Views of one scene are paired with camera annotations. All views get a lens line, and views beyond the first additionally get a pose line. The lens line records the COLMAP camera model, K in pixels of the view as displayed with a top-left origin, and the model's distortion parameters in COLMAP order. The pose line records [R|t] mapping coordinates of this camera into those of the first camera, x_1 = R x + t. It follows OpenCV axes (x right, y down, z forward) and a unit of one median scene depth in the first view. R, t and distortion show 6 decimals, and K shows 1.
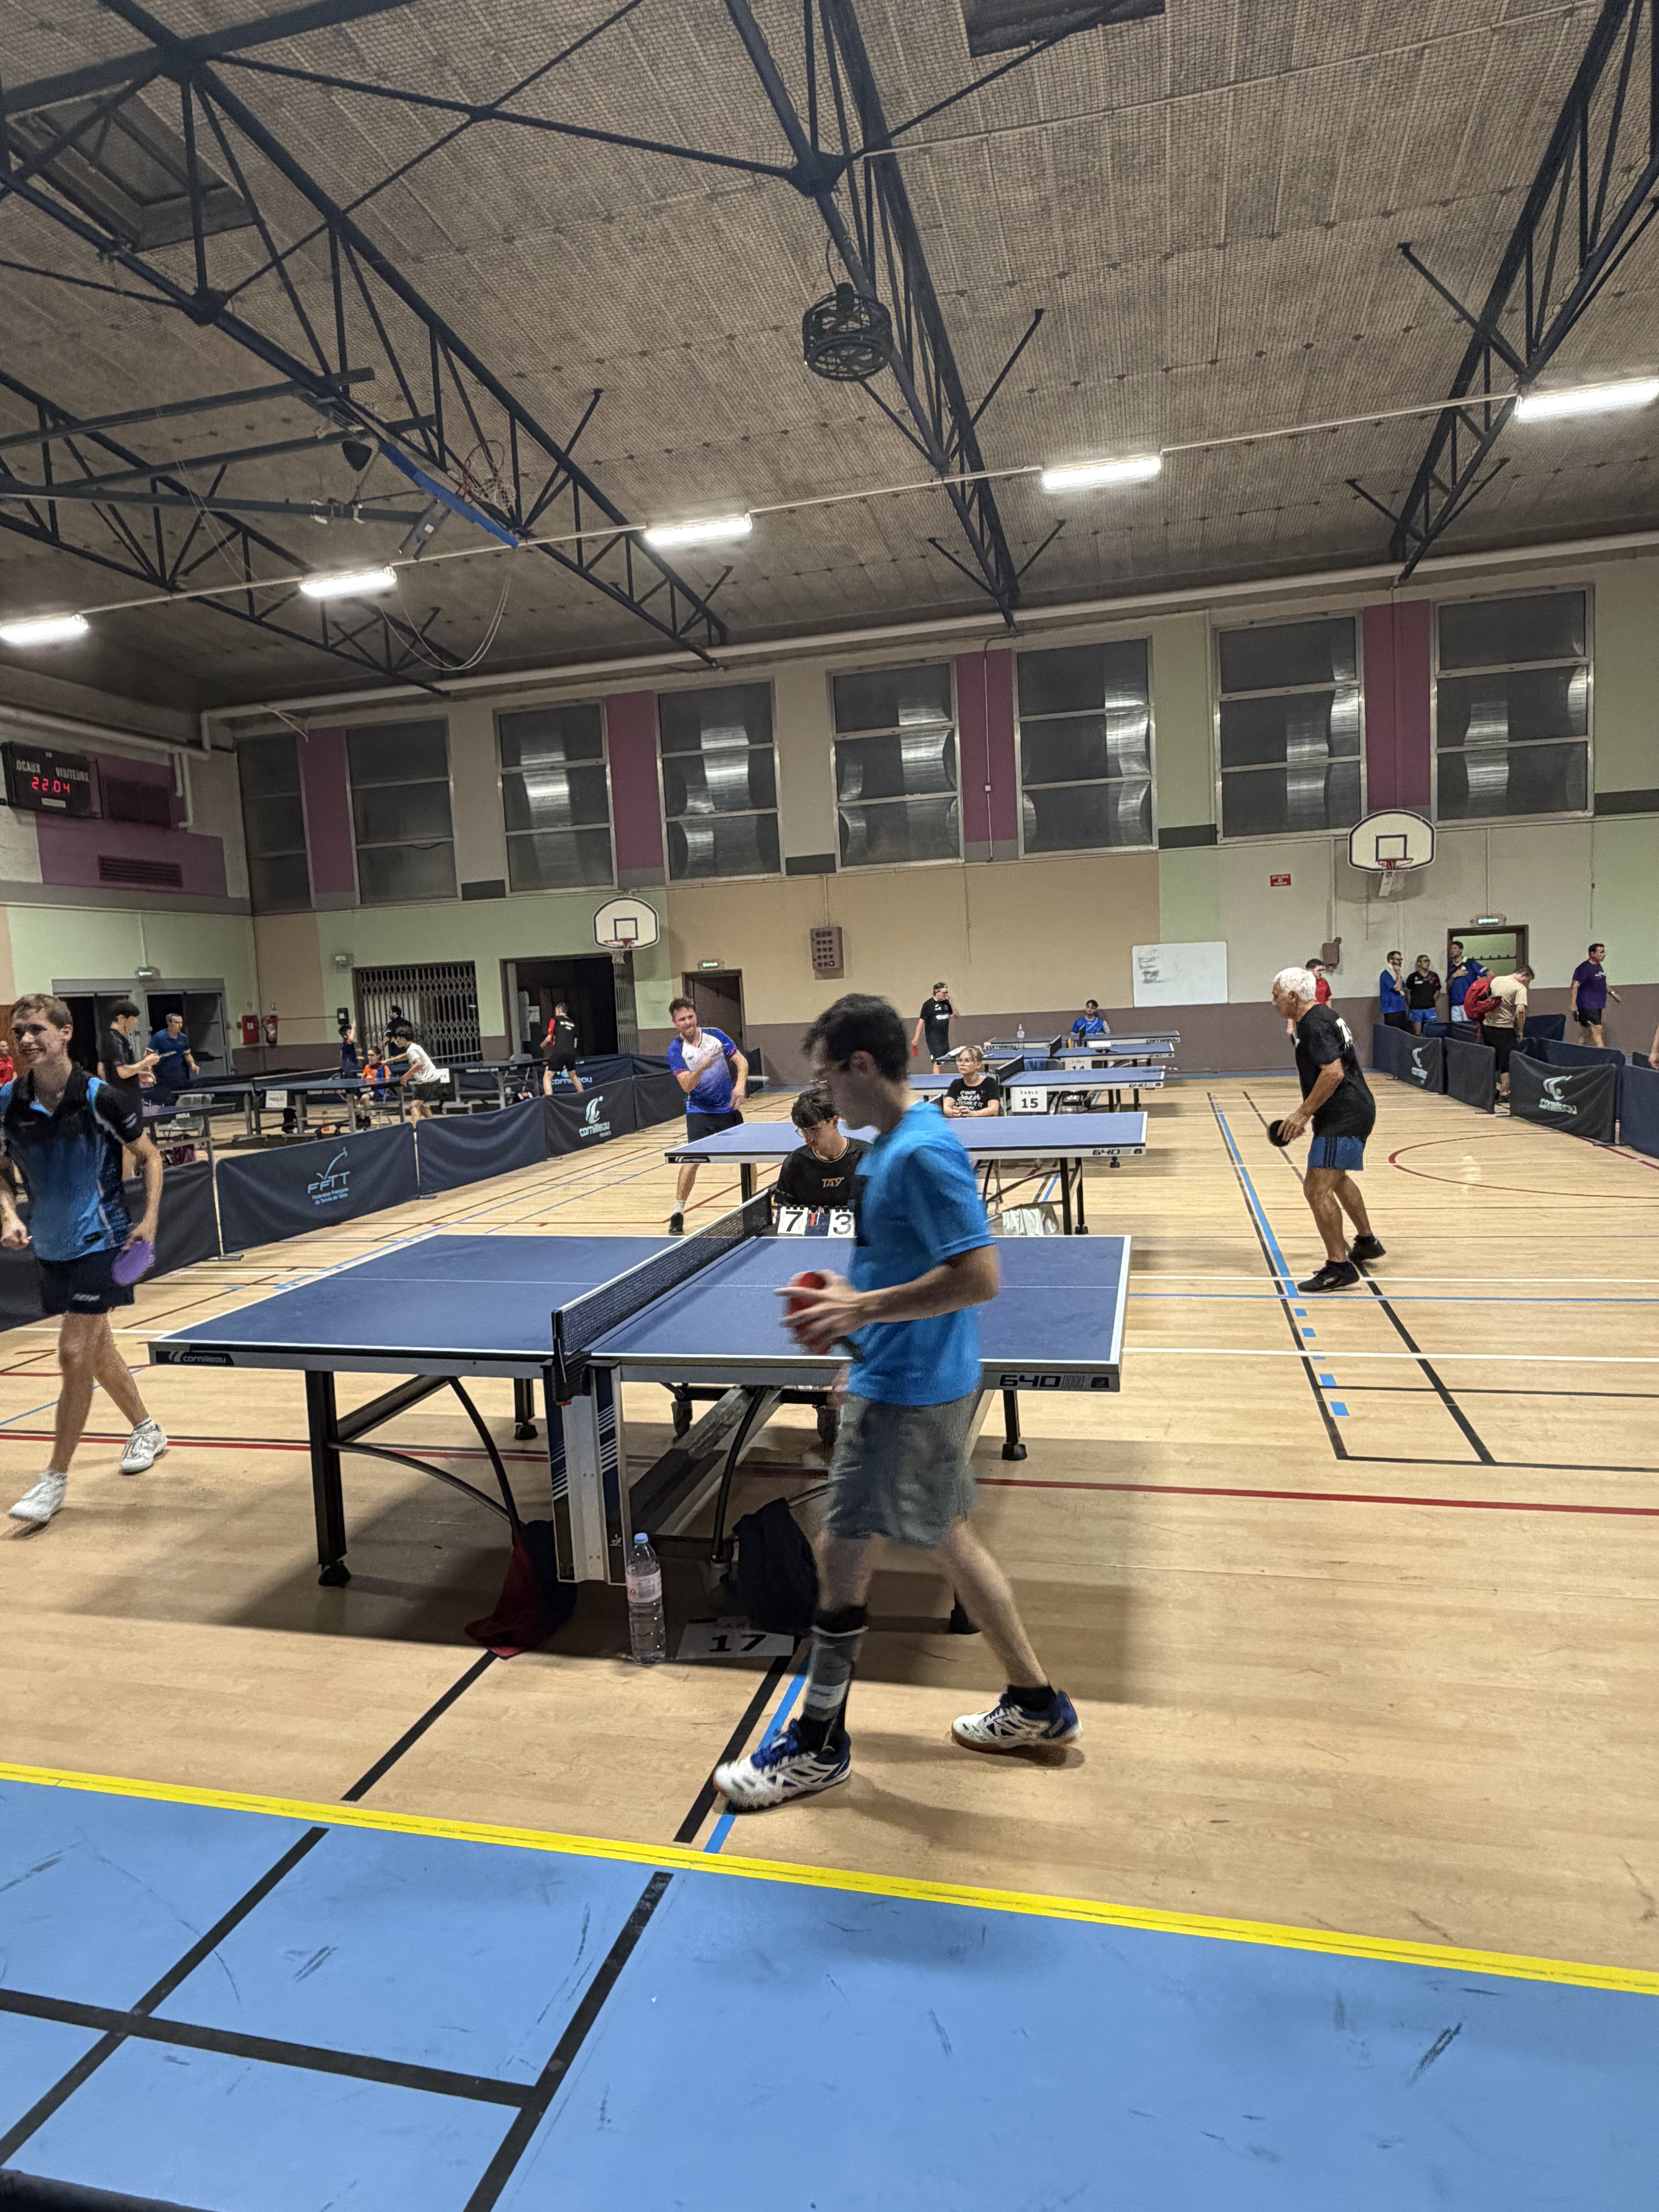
lens RADIAL K [[1296.7, 0, 829.5], [0, 1296.7, 1106.0], [0, 0, 1]] dist [0.007522, -0.002793]
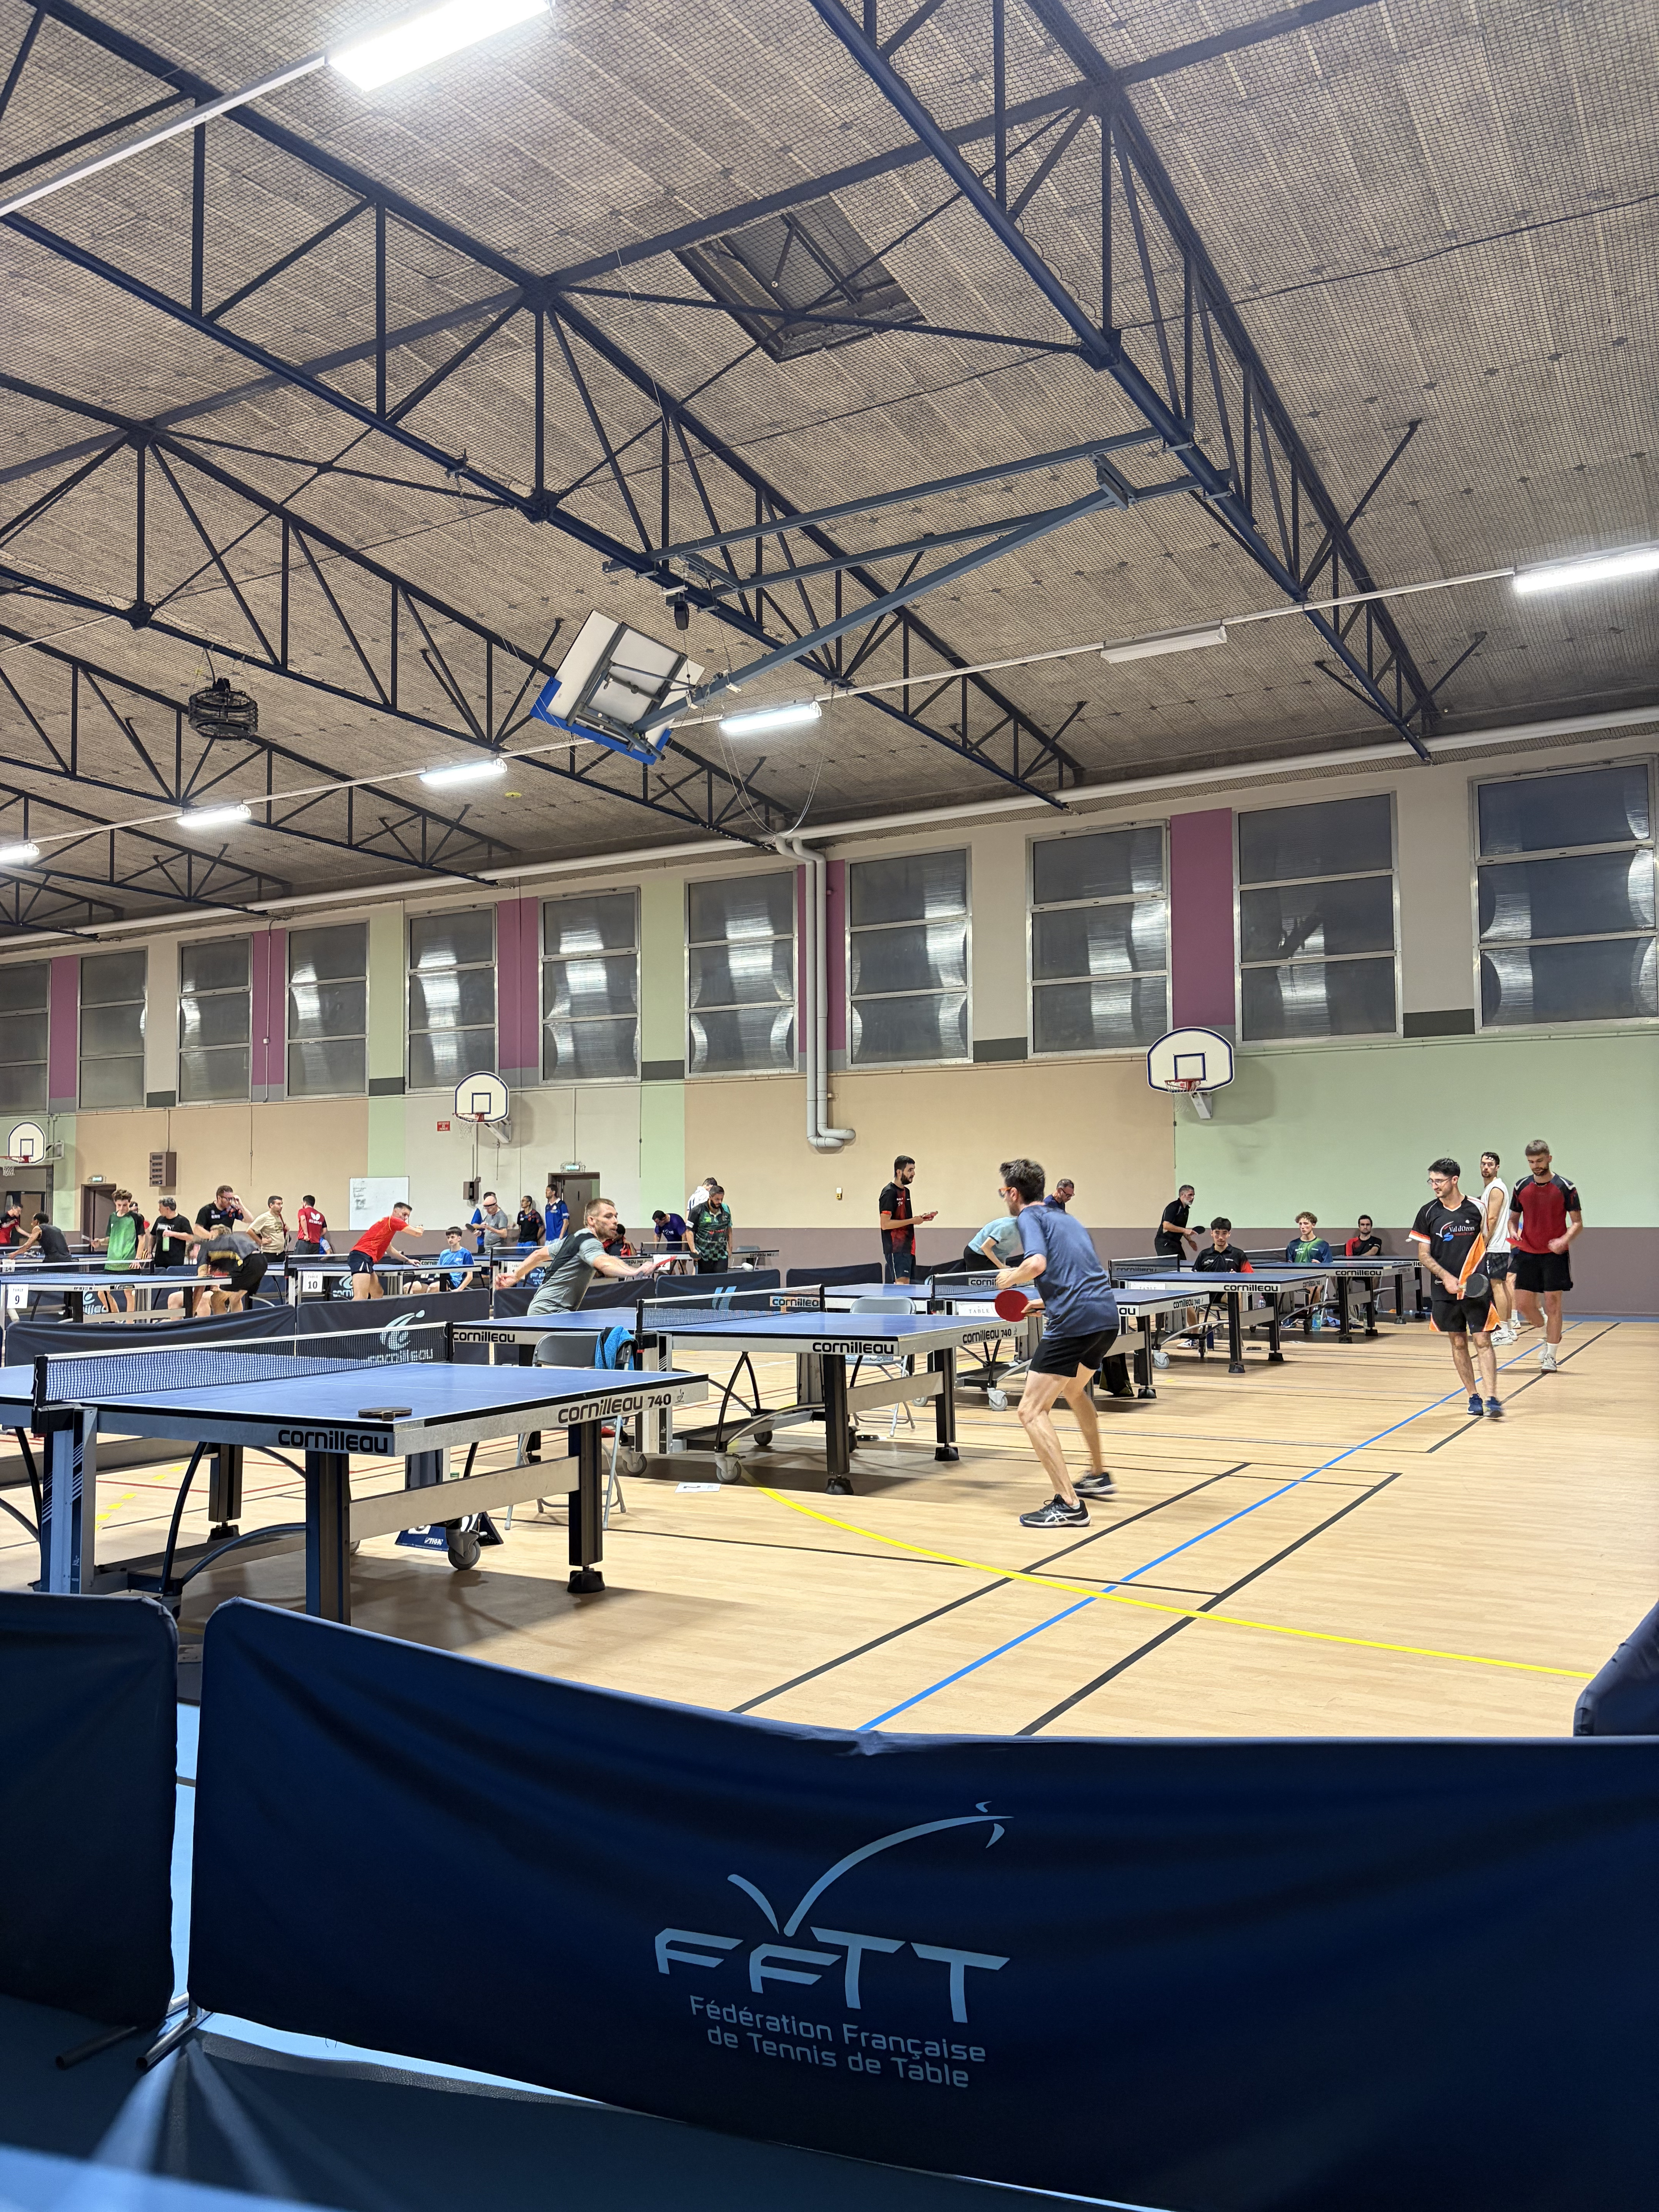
lens RADIAL K [[1656.3, 0, 854.1], [0, 1656.3, 1112.2], [0, 0, 1]] dist [-0.001358, -0.000038]
pose [[0.969107, 0.026831, -0.245177, 0.885644], [-0.060676, 0.989450, -0.131553, -0.011362], [0.239061, 0.142365, 0.960511, -0.279158]]
